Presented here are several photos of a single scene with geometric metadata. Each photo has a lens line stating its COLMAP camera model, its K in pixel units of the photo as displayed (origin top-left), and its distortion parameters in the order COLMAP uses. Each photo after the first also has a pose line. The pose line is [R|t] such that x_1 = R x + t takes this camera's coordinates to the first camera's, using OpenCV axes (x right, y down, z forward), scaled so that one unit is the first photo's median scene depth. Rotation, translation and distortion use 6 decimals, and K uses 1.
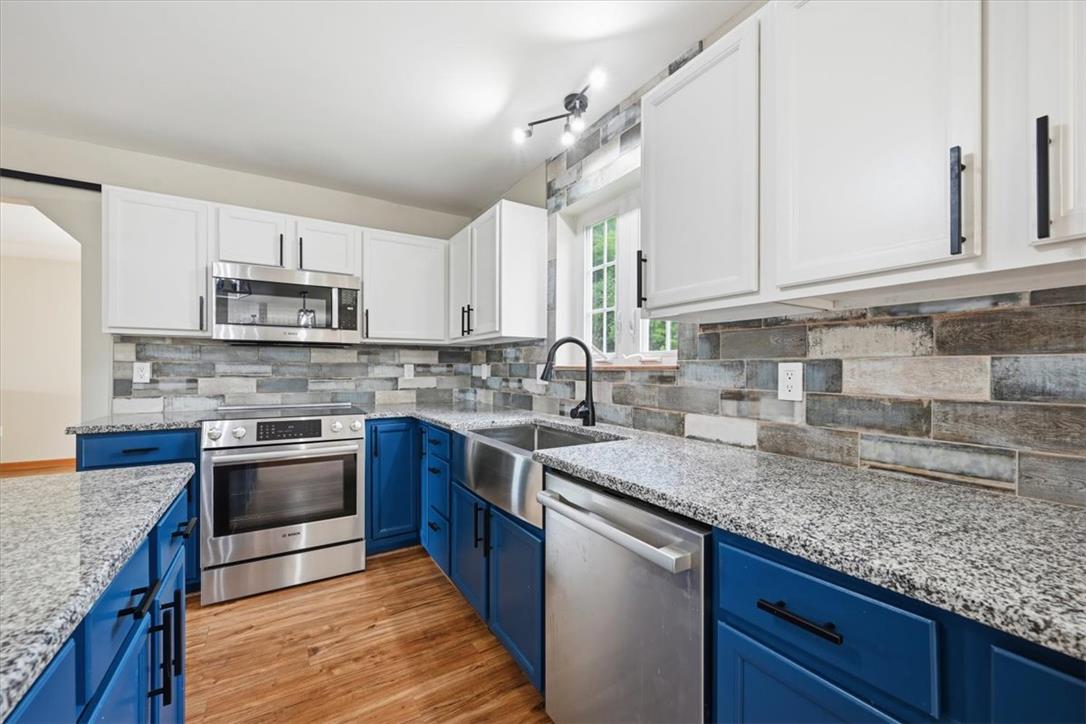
lens RADIAL K [[430.8, 0, 547.0], [0, 430.8, 368.0], [0, 0, 1]] dist [-0.001034, 0.000061]
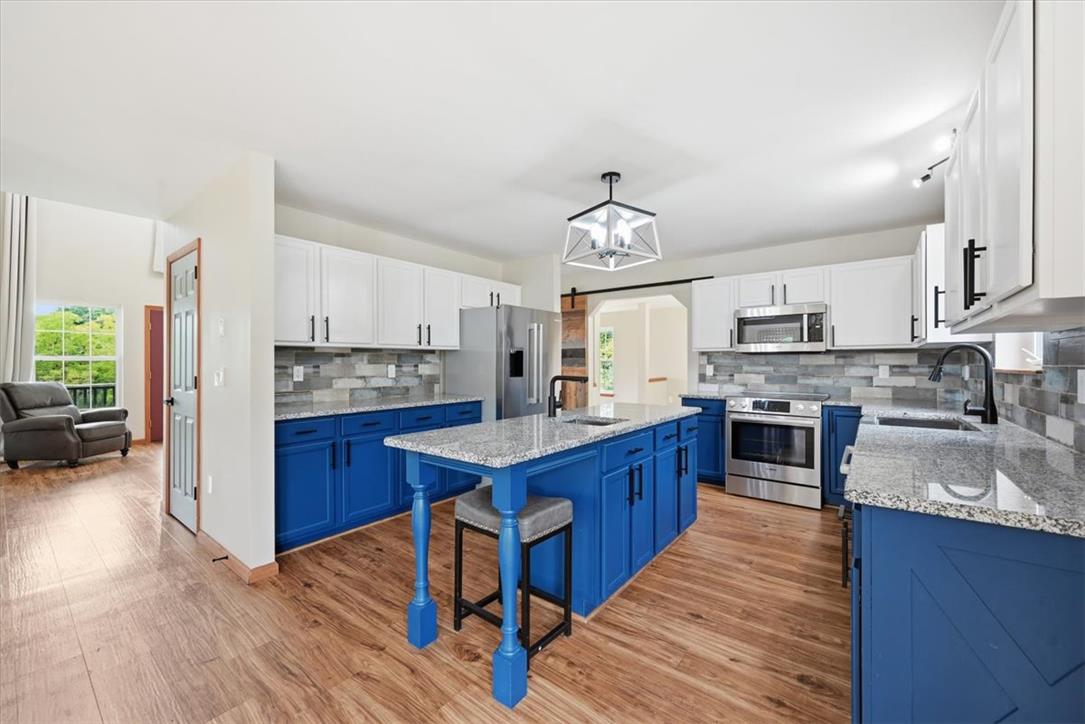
lens RADIAL K [[430.4, 0, 546.5], [0, 430.4, 368.0], [0, 0, 1]] dist [-0.001034, 0.000061]
pose [[0.352190, 0.006403, -0.935907, 0.540786], [0.000519, 0.999975, 0.007037, -0.012415], [0.935929, -0.002964, 0.352178, -0.324770]]
